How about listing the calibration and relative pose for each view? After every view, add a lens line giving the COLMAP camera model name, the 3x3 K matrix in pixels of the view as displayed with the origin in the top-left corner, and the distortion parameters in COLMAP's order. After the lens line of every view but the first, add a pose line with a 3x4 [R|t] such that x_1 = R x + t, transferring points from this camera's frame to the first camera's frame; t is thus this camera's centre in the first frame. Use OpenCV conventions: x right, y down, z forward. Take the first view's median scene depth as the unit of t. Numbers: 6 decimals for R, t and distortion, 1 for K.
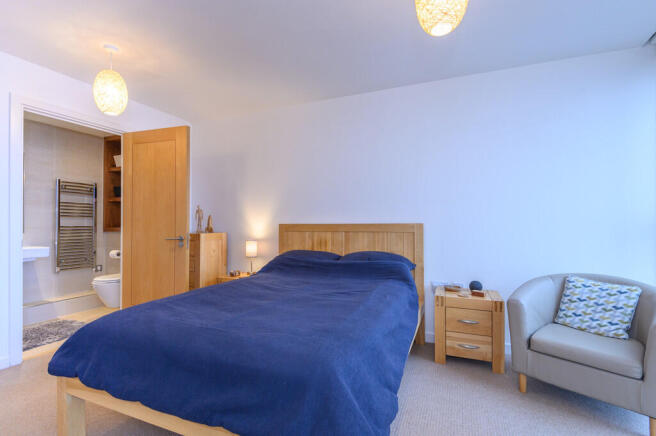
lens RADIAL K [[311.9, 0, 330.3], [0, 311.9, 216.3], [0, 0, 1]] dist [-0.001777, -0.000282]
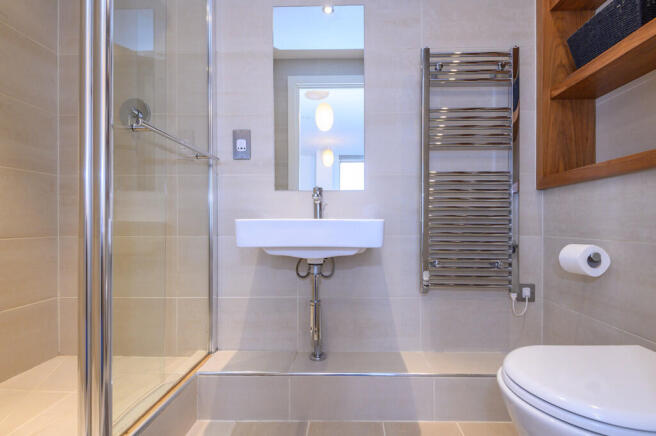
lens RADIAL K [[311.9, 0, 330.3], [0, 311.9, 216.3], [0, 0, 1]] dist [-0.001777, -0.000282]
pose [[0.354426, -0.006311, -0.935063, -0.554516], [0.006036, 0.999972, -0.004461, 0.091341], [0.935064, -0.004062, 0.354454, 0.753135]]
